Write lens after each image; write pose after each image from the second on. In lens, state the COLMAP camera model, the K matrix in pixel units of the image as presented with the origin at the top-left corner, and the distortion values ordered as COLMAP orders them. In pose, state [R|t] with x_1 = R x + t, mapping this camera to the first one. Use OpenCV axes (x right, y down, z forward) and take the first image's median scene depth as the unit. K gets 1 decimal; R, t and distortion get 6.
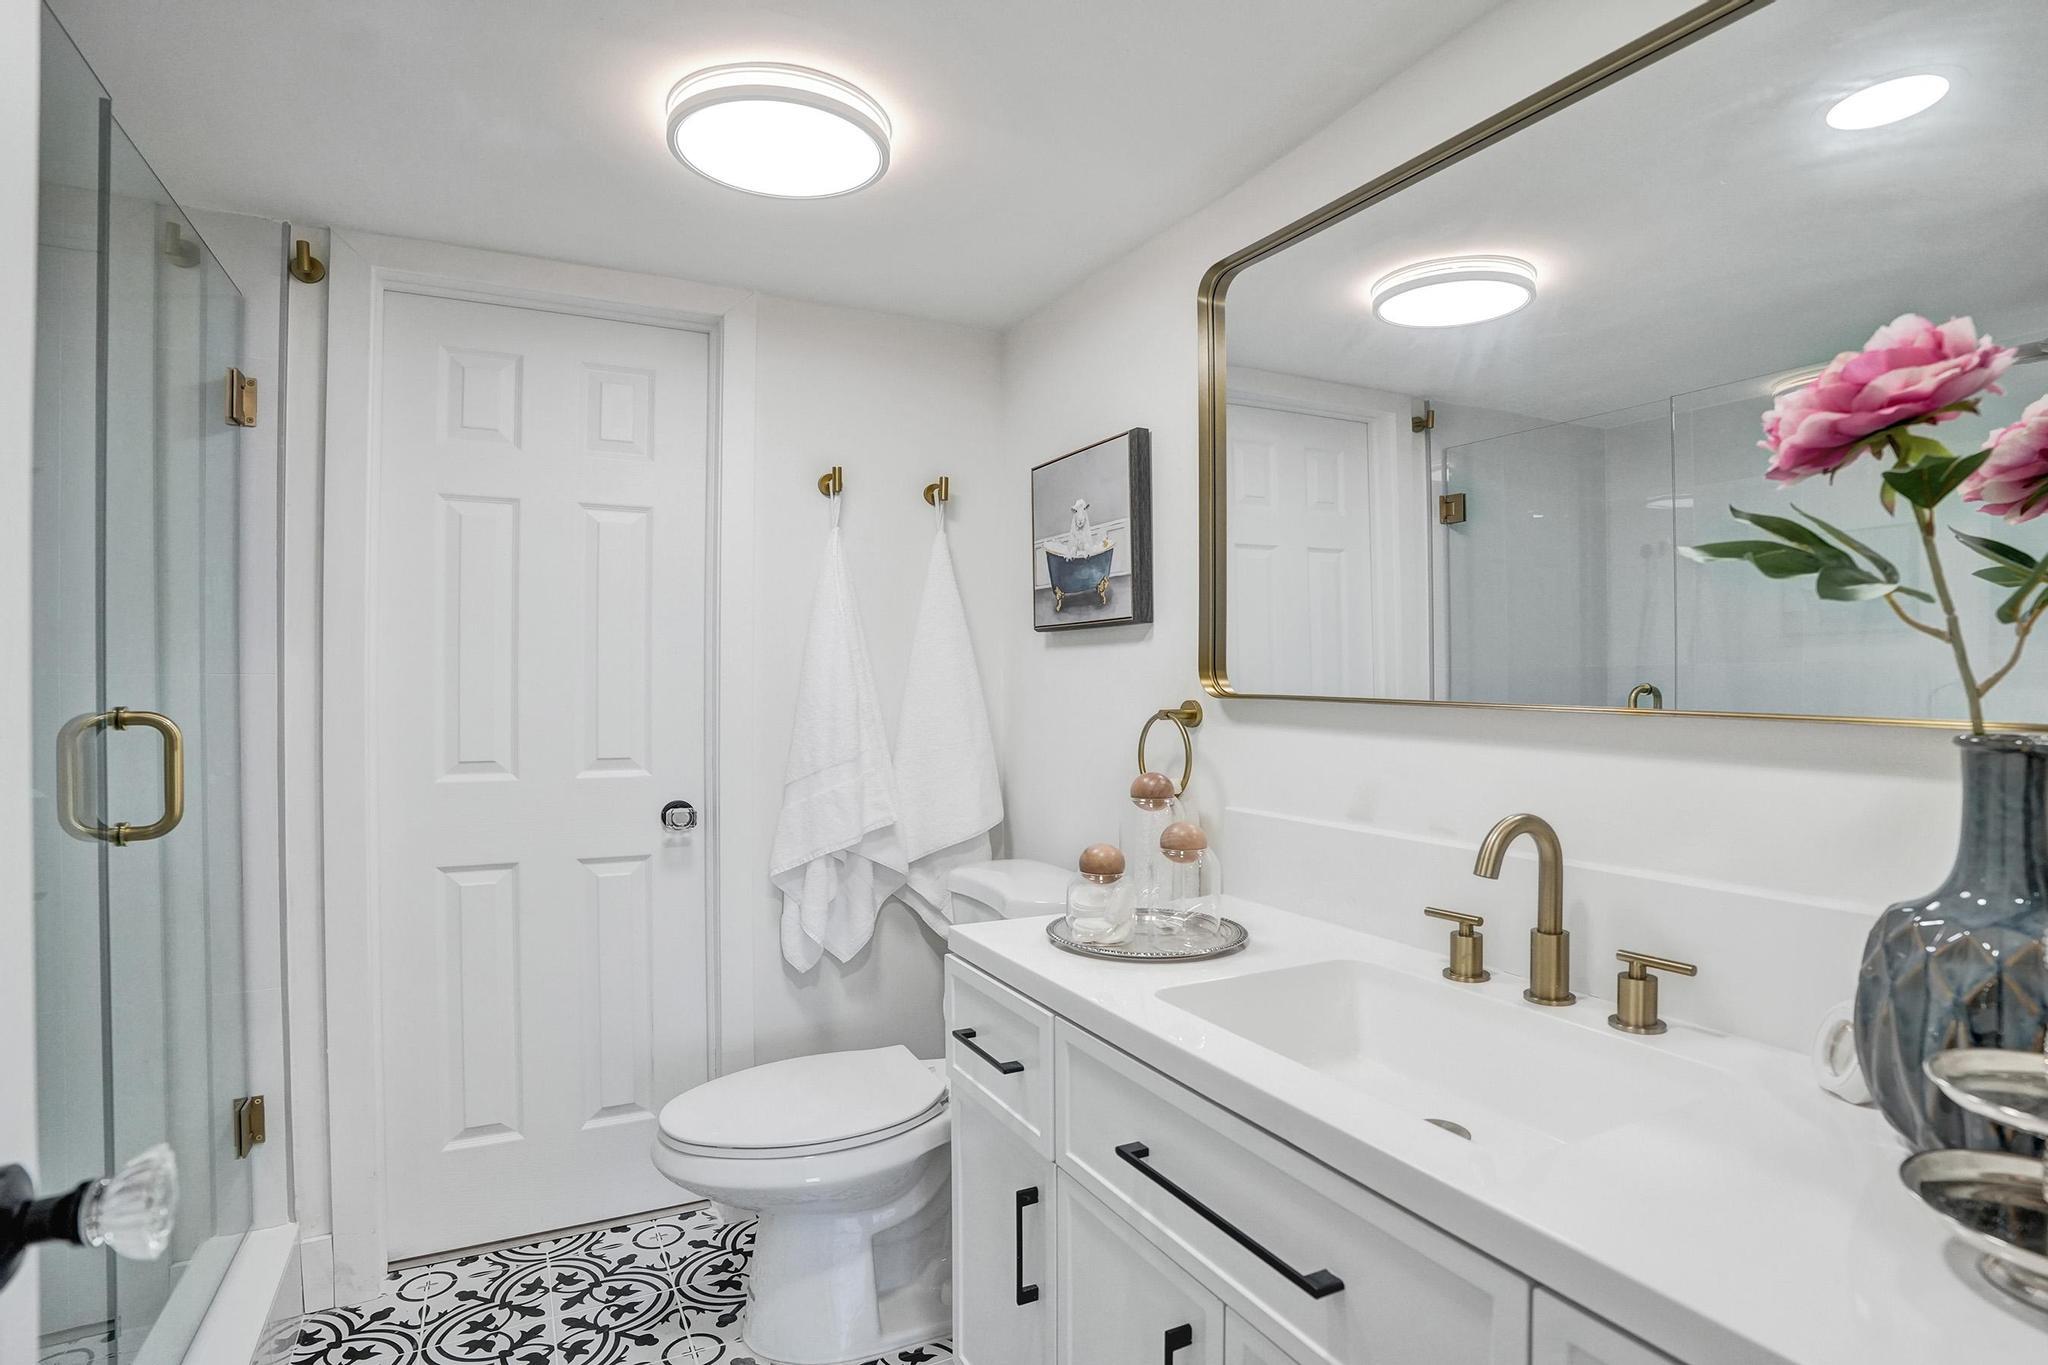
lens RADIAL K [[1085.5, 0, 1061.5], [0, 1085.5, 691.2], [0, 0, 1]] dist [-0.094652, 0.051812]
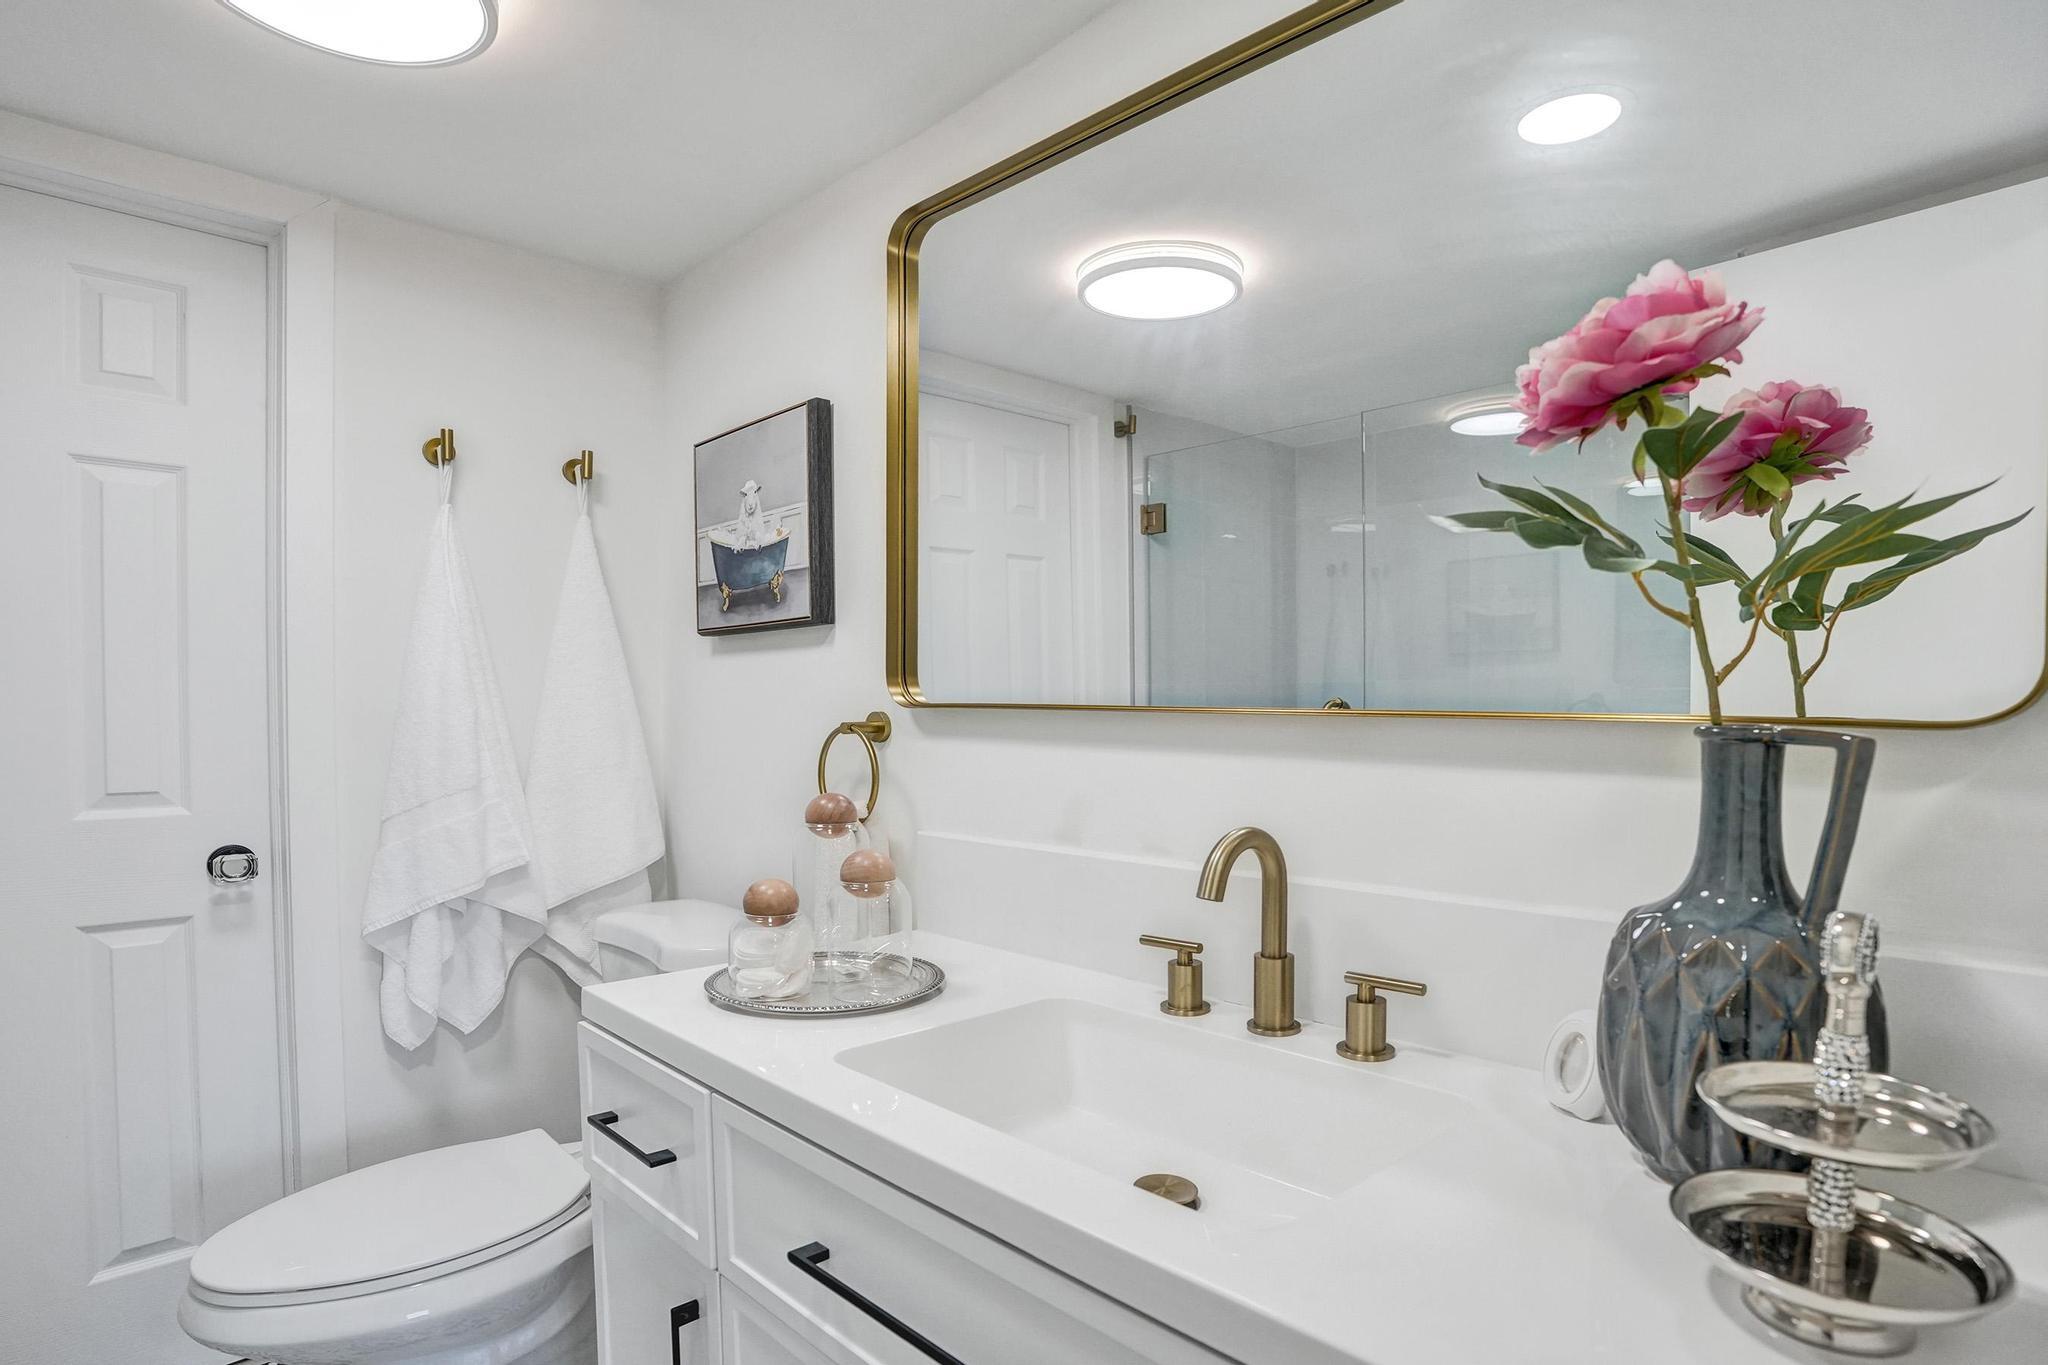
lens RADIAL K [[1132.6, 0, 1080.3], [0, 1132.6, 692.7], [0, 0, 1]] dist [-0.088442, 0.037800]
pose [[0.958317, -0.001562, 0.285704, 0.021637], [0.006379, 0.999853, -0.015930, 0.012982], [-0.285637, 0.017089, 0.958186, 0.106473]]
